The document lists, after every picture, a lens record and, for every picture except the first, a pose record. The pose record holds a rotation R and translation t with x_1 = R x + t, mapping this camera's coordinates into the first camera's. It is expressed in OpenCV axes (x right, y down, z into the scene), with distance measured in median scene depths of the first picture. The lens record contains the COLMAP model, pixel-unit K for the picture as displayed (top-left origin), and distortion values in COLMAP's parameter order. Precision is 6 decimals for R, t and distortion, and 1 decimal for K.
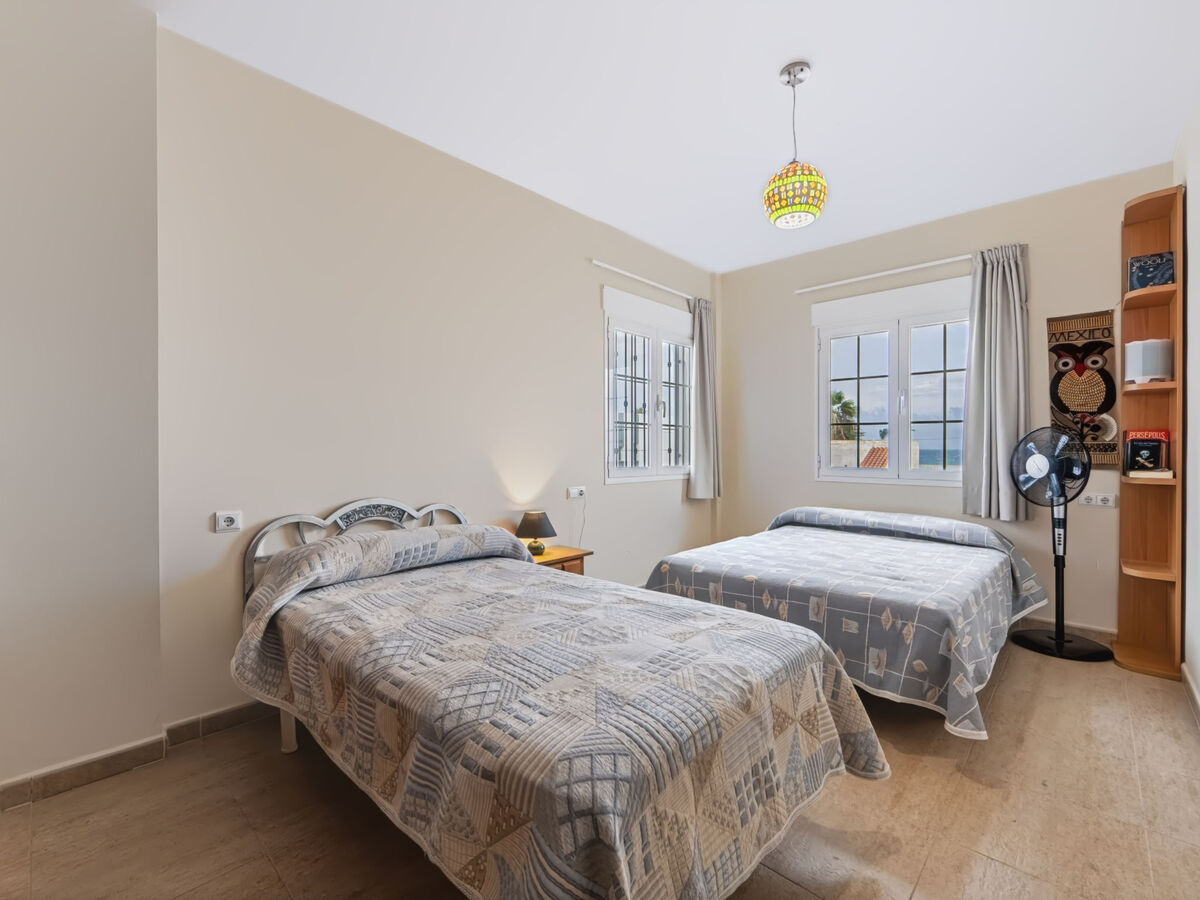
lens RADIAL K [[528.0, 0, 602.6], [0, 528.0, 454.1], [0, 0, 1]] dist [-0.001926, 0.000242]
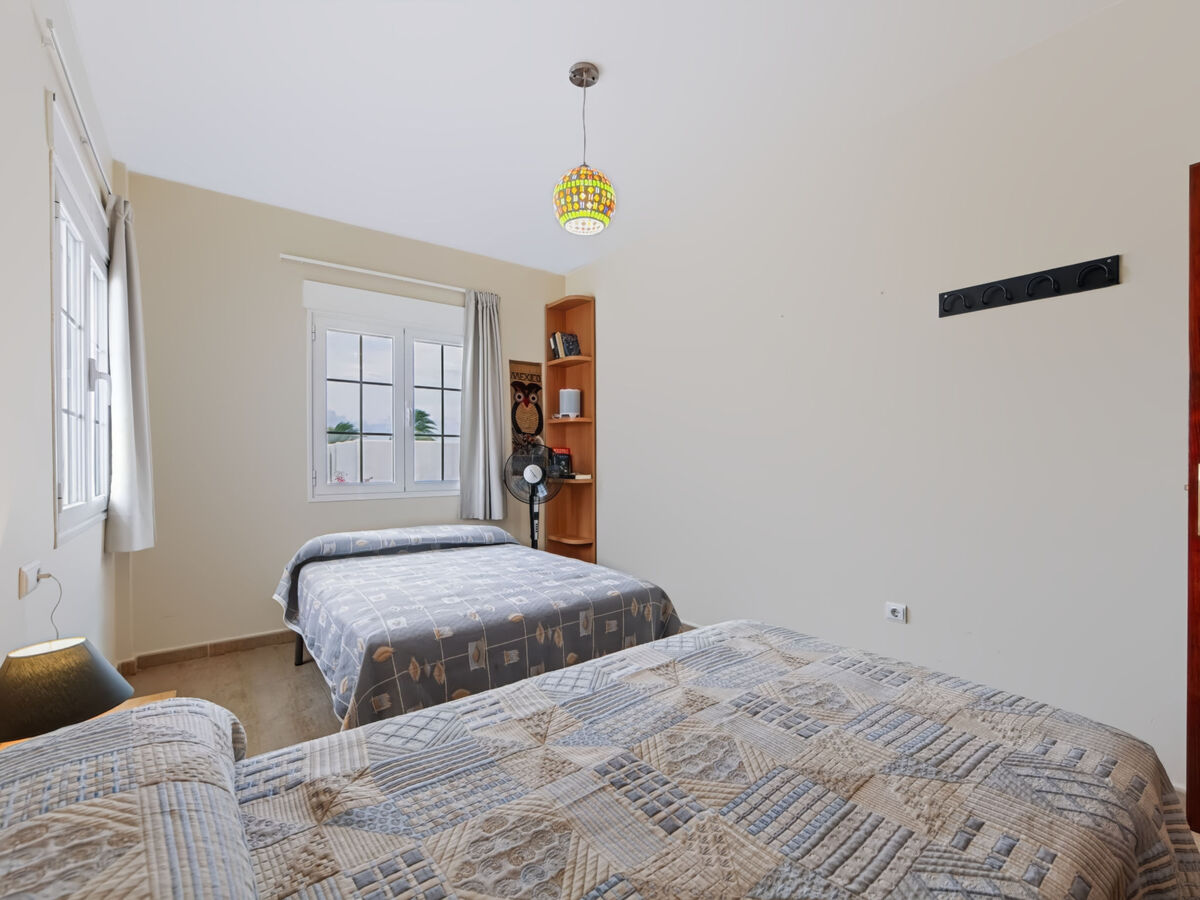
lens RADIAL K [[532.7, 0, 600.0], [0, 532.7, 461.8], [0, 0, 1]] dist [-0.004271, -0.000151]
pose [[0.174744, -0.009801, 0.984565, -0.450947], [0.014715, 0.999865, 0.007342, -0.014355], [-0.984504, 0.013205, 0.174865, 0.613789]]
